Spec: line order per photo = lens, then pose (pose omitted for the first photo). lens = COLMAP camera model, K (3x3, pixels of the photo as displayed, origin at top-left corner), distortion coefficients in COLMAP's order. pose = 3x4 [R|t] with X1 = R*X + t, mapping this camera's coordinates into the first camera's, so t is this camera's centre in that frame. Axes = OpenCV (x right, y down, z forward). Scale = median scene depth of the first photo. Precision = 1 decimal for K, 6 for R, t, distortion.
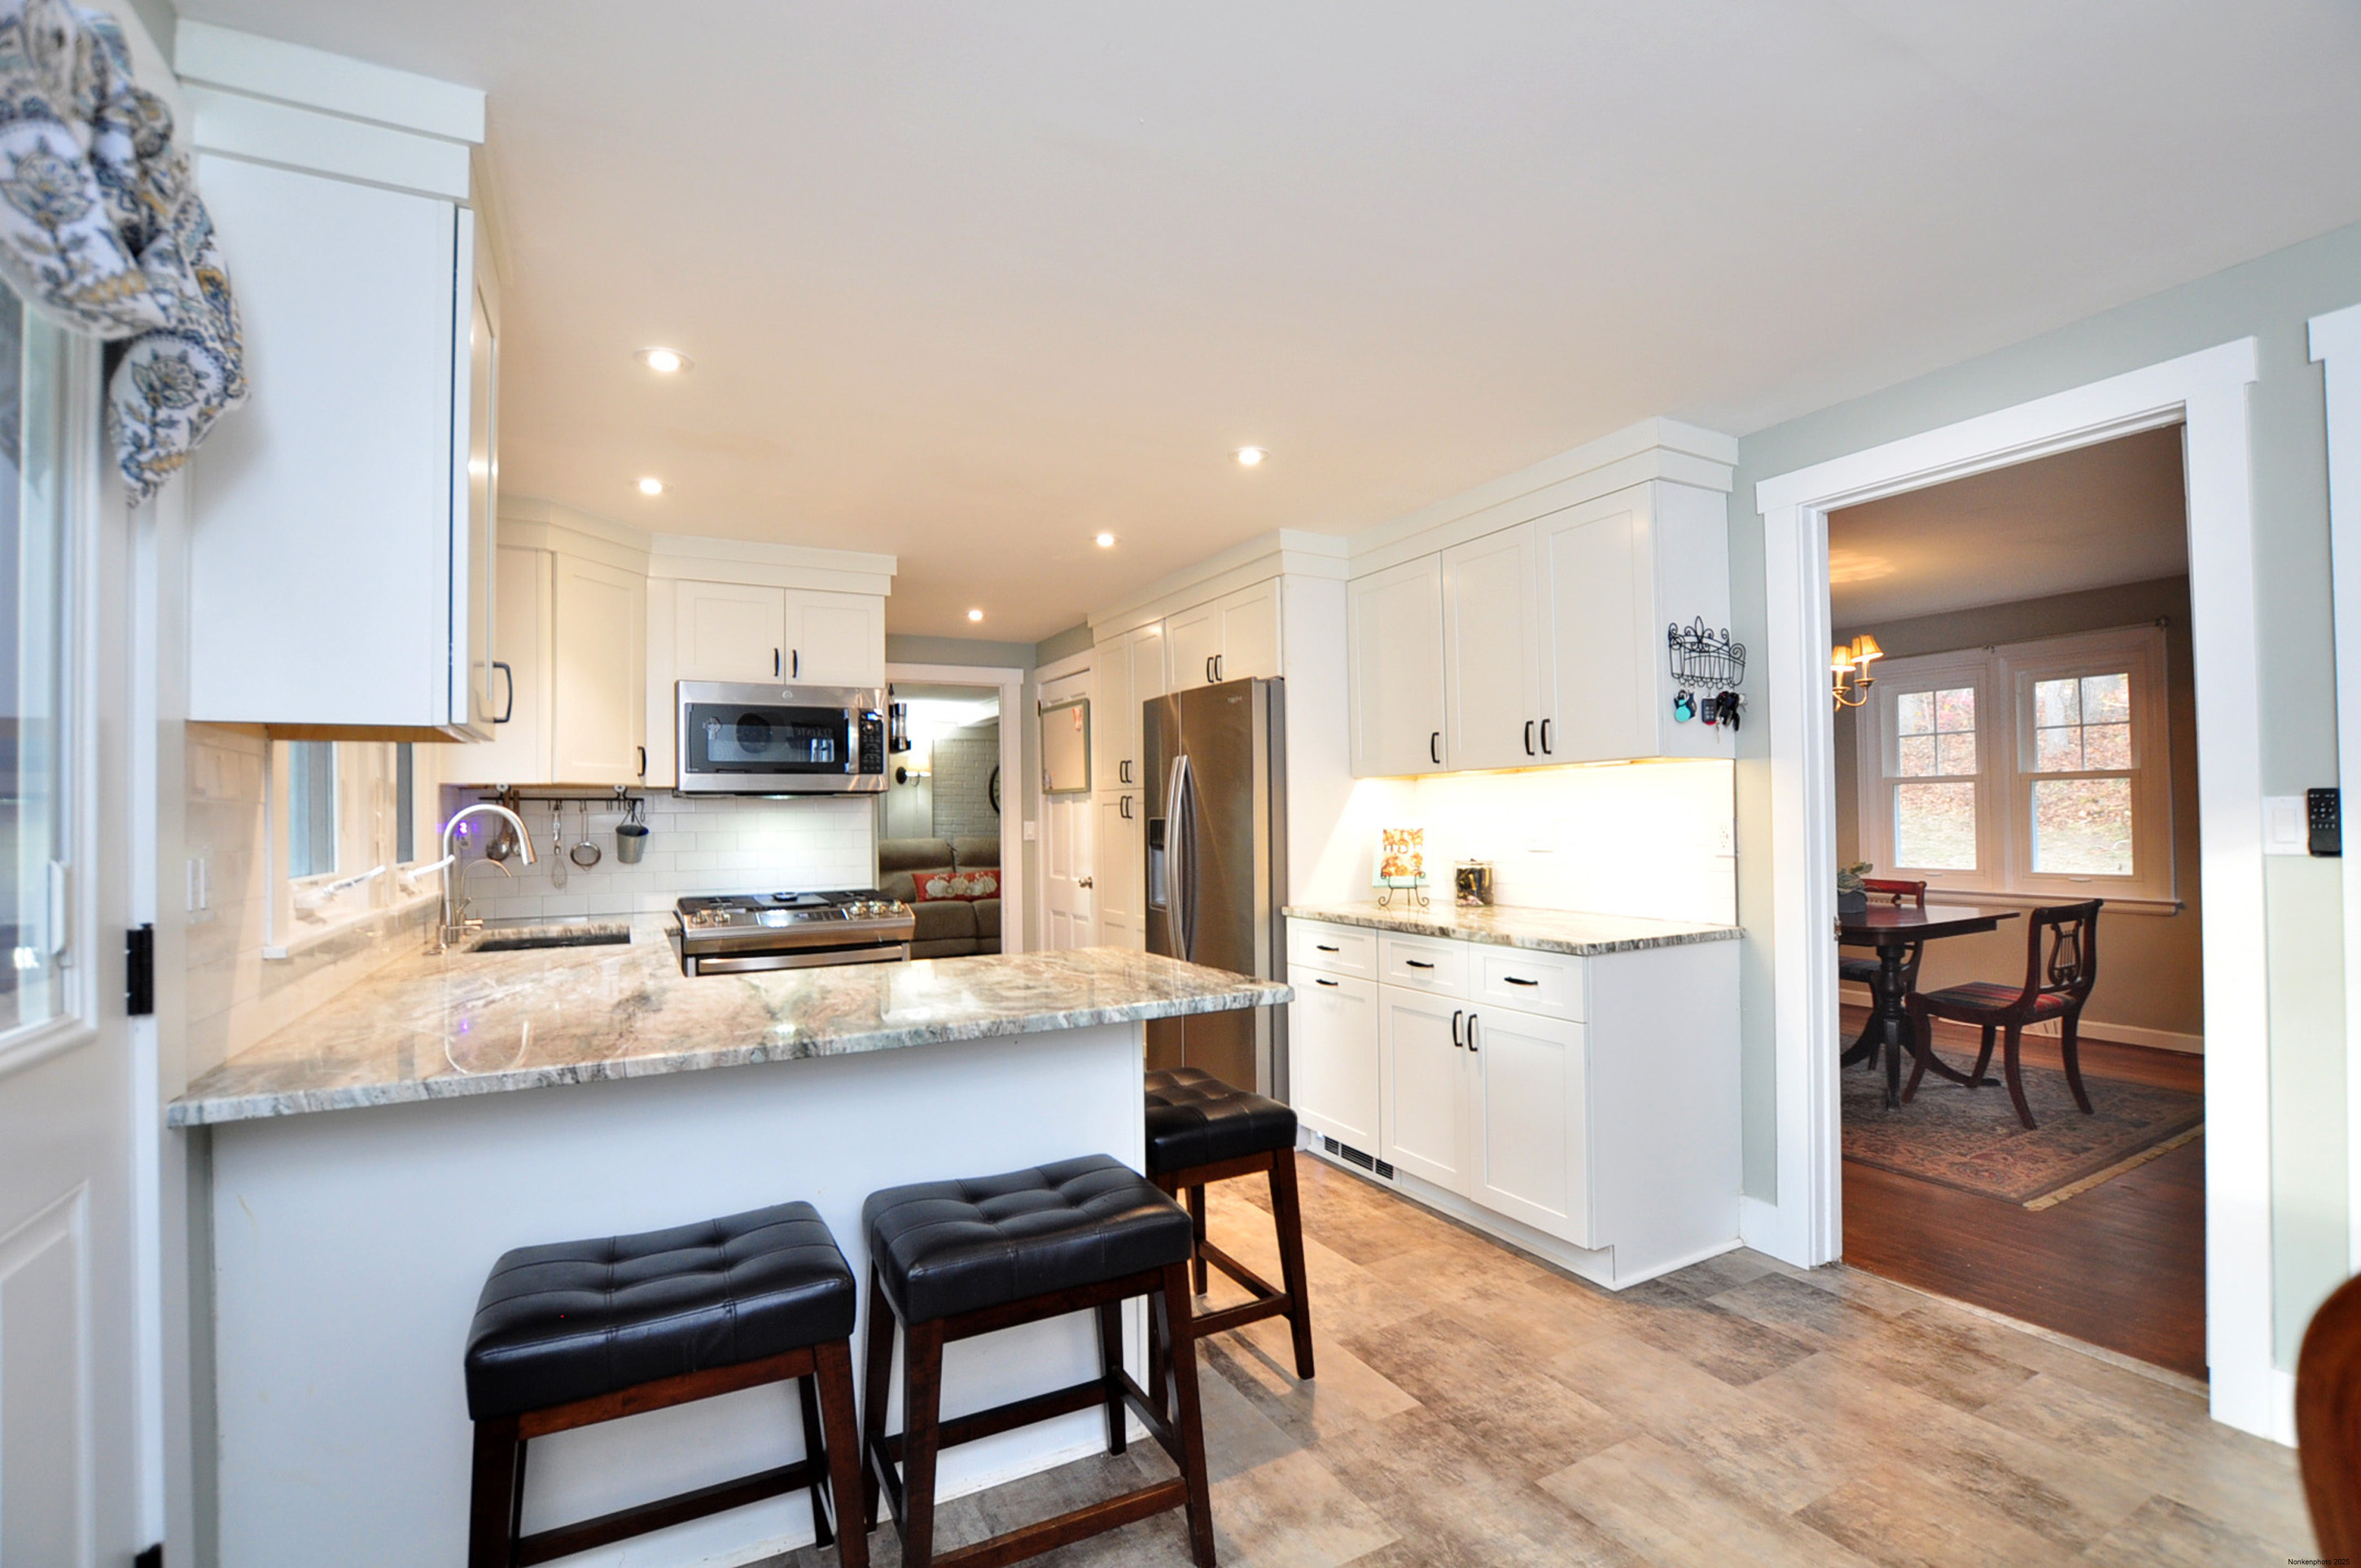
lens RADIAL K [[1071.4, 0, 1188.8], [0, 1071.4, 795.4], [0, 0, 1]] dist [-0.028701, 0.004423]
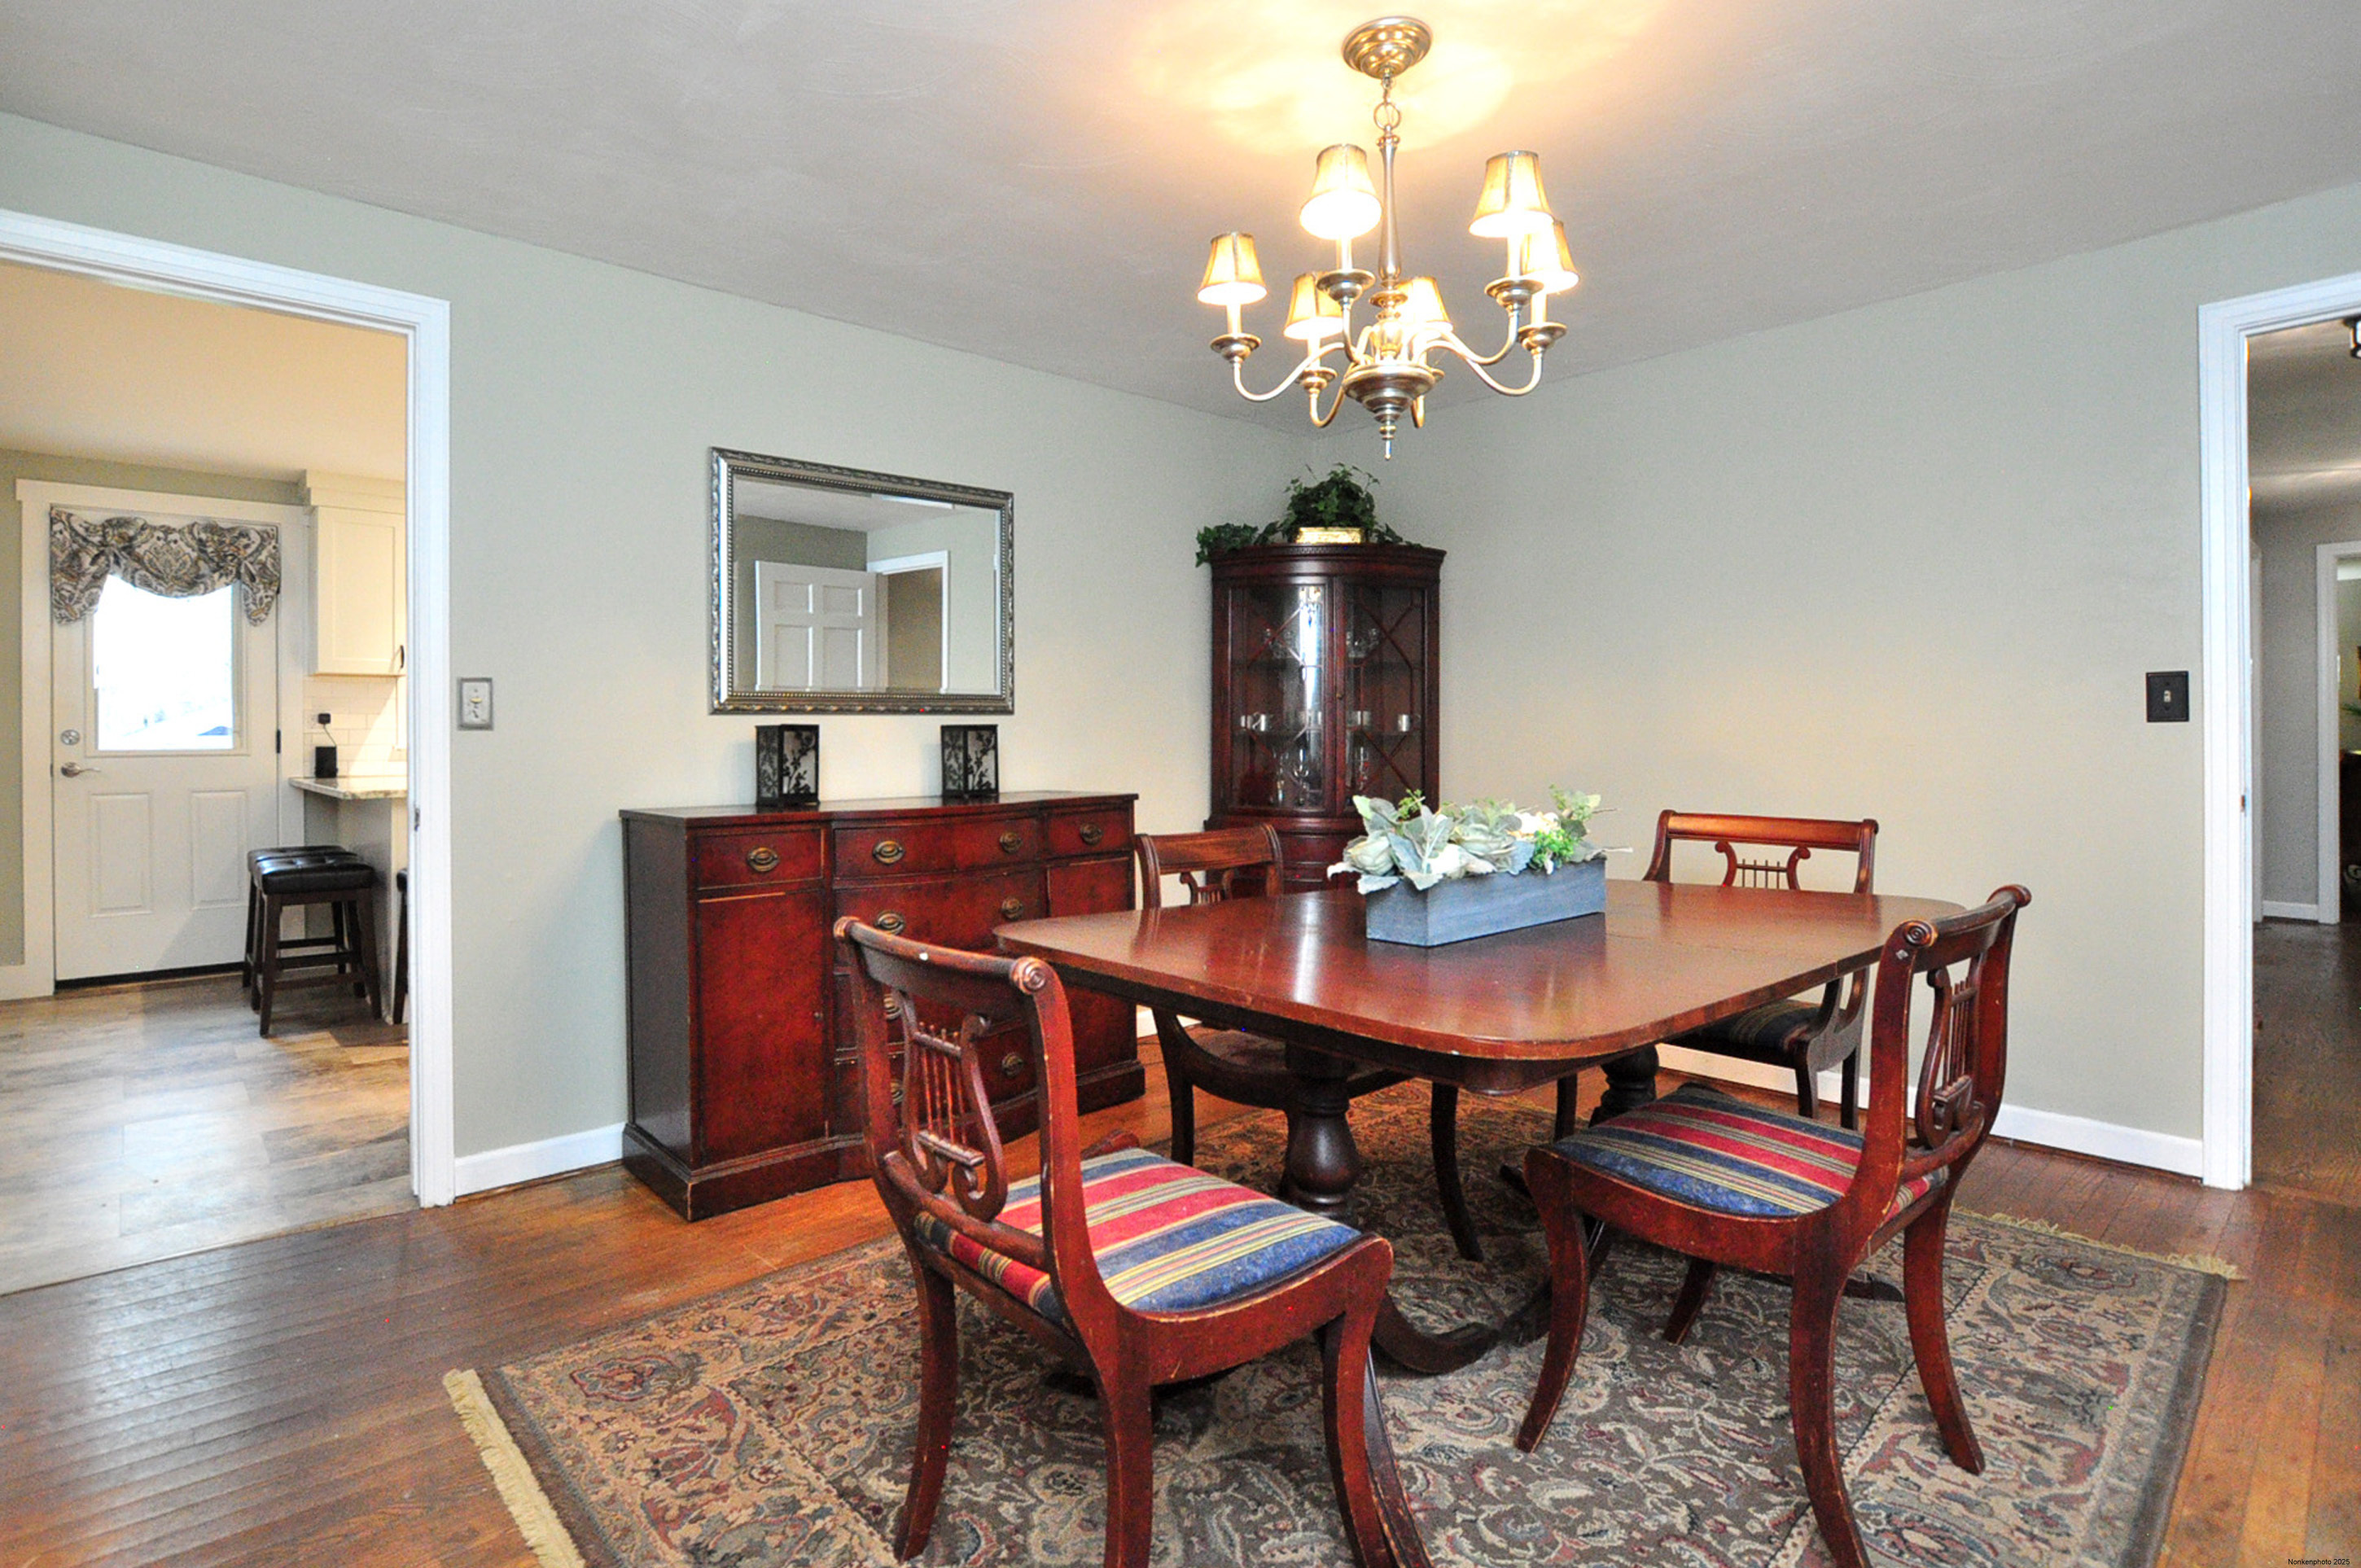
lens RADIAL K [[1126.7, 0, 1088.2], [0, 1126.7, 733.0], [0, 0, 1]] dist [-0.024359, -0.000244]
pose [[0.207441, 0.014532, -0.978140, 1.573126], [0.017929, 0.999665, 0.018654, 0.047728], [0.978083, -0.021407, 0.207111, 1.320730]]
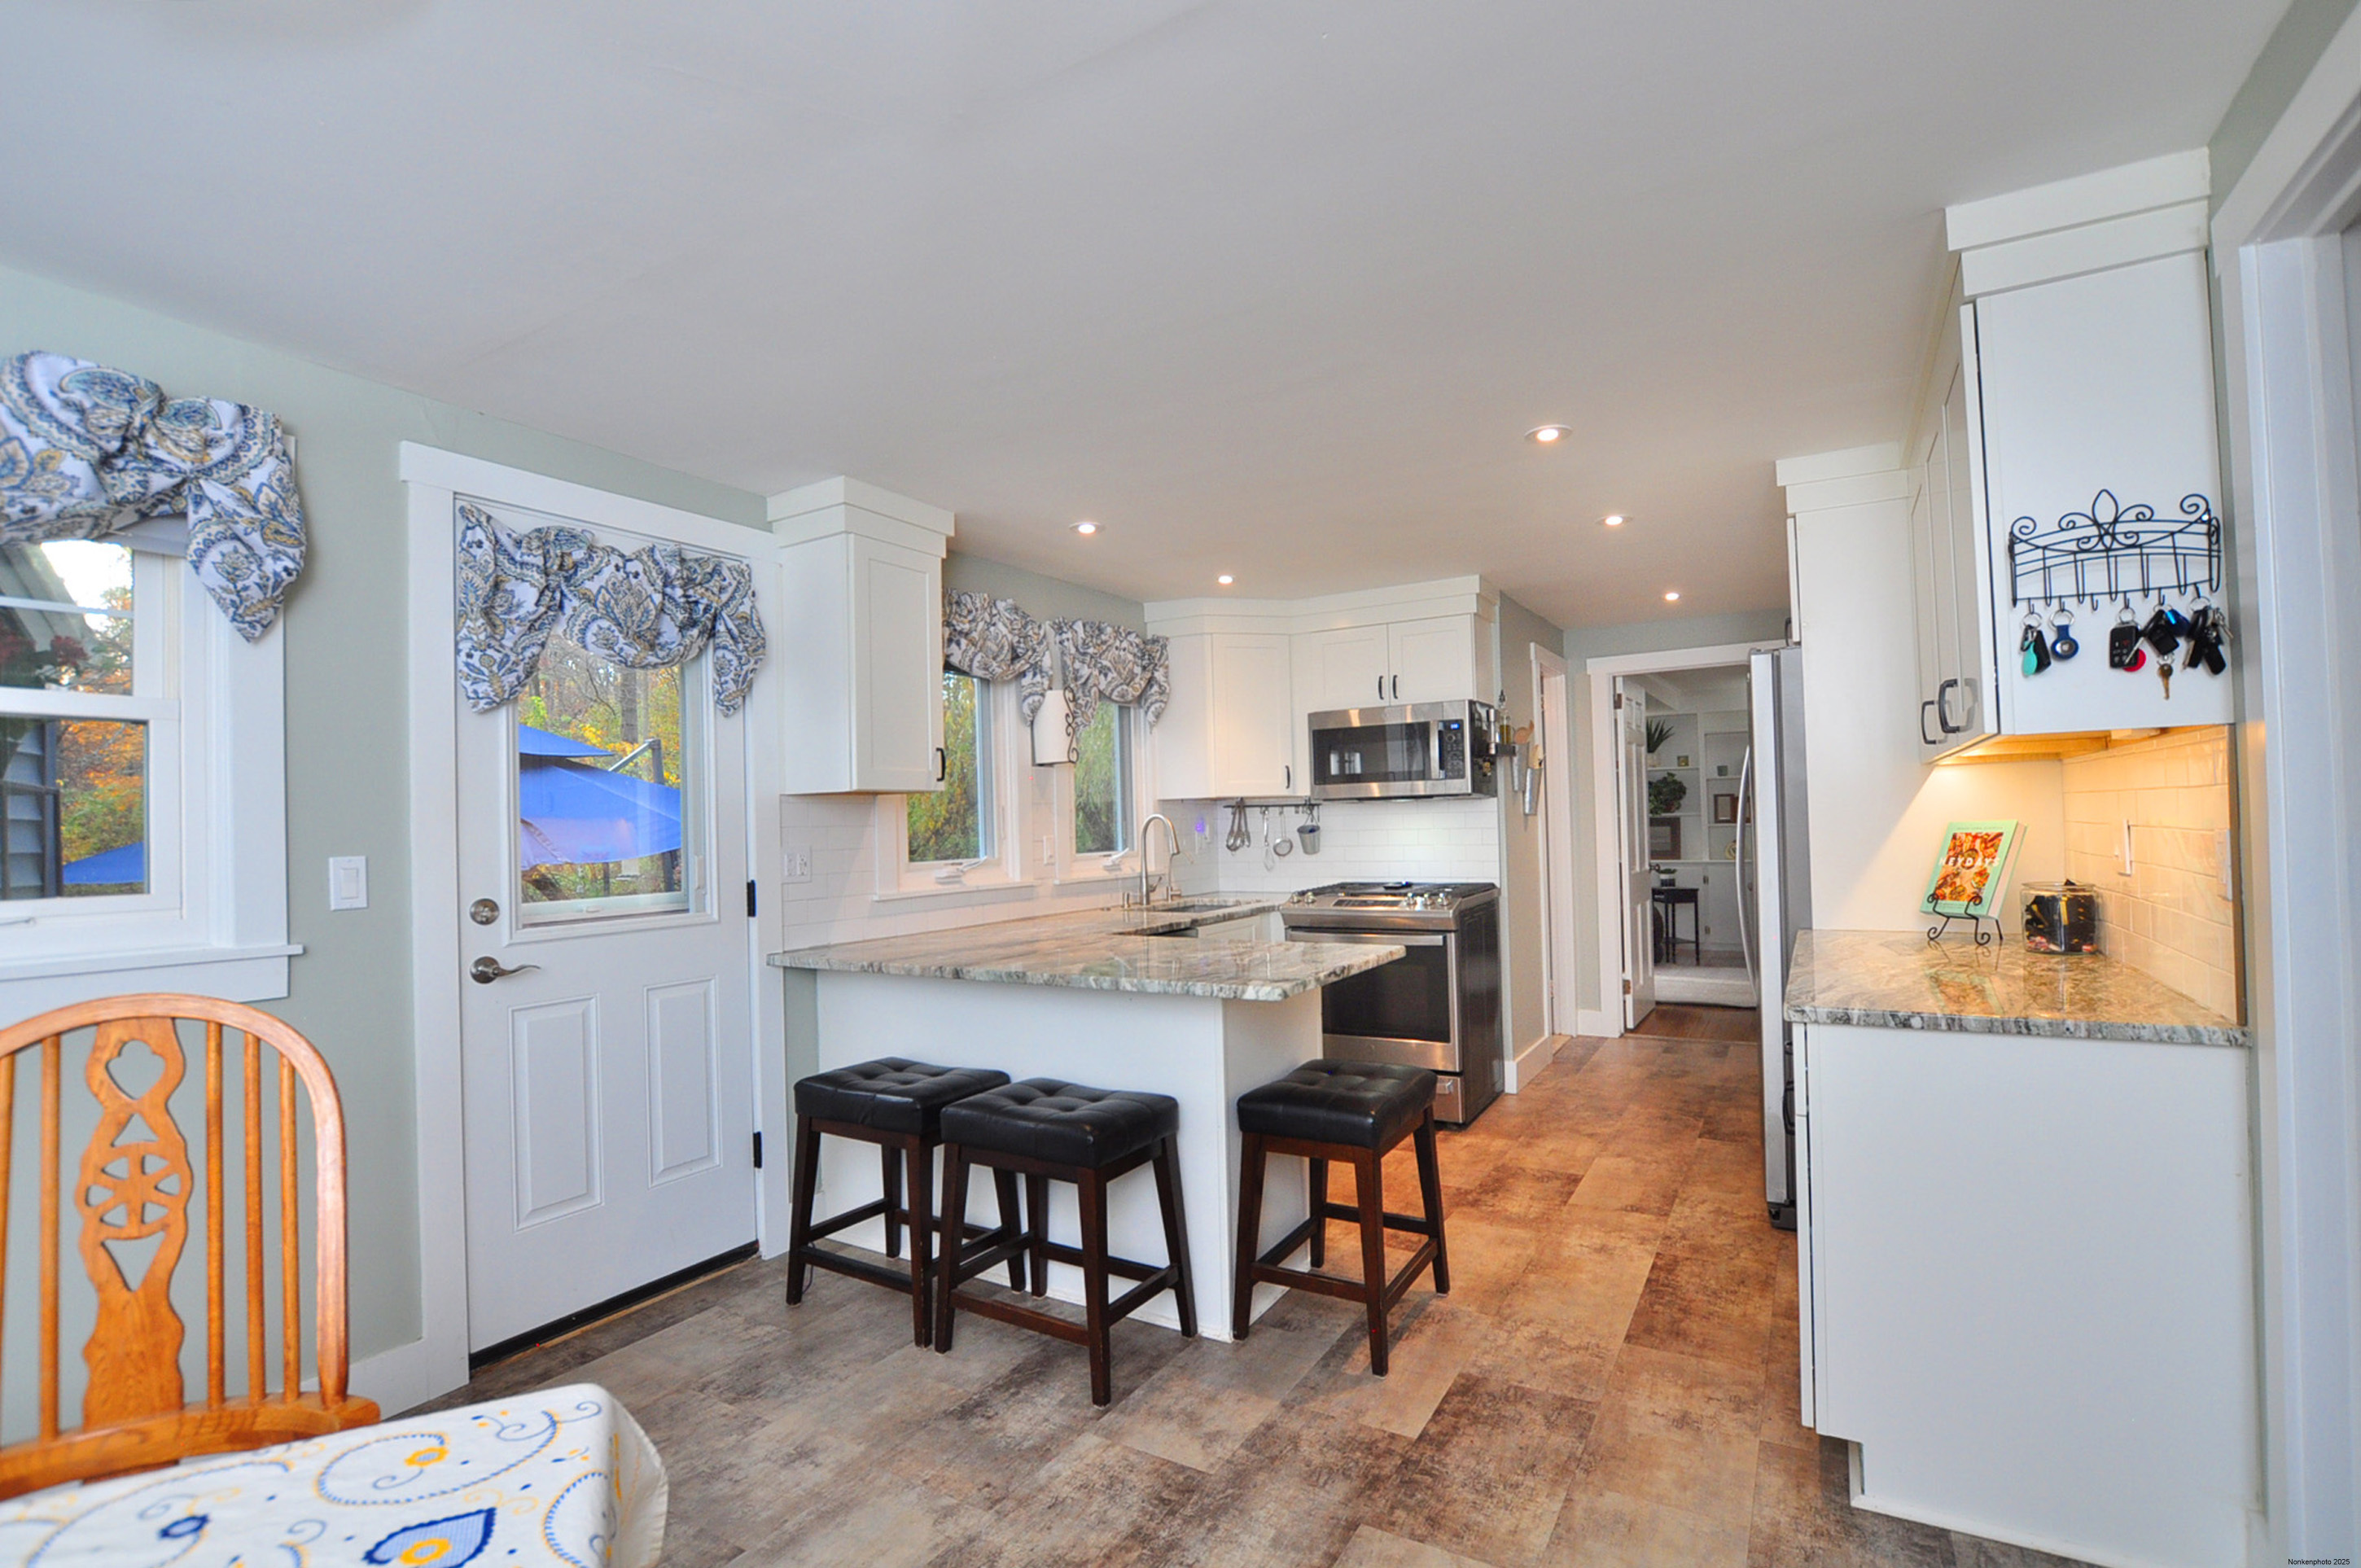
lens RADIAL K [[1071.4, 0, 1156.3], [0, 1071.4, 798.2], [0, 0, 1]] dist [-0.028701, 0.004423]
pose [[0.497897, -0.017371, -0.867062, 0.713711], [0.036088, 0.999348, 0.000702, -0.016453], [0.866485, -0.031640, 0.498200, 0.245797]]
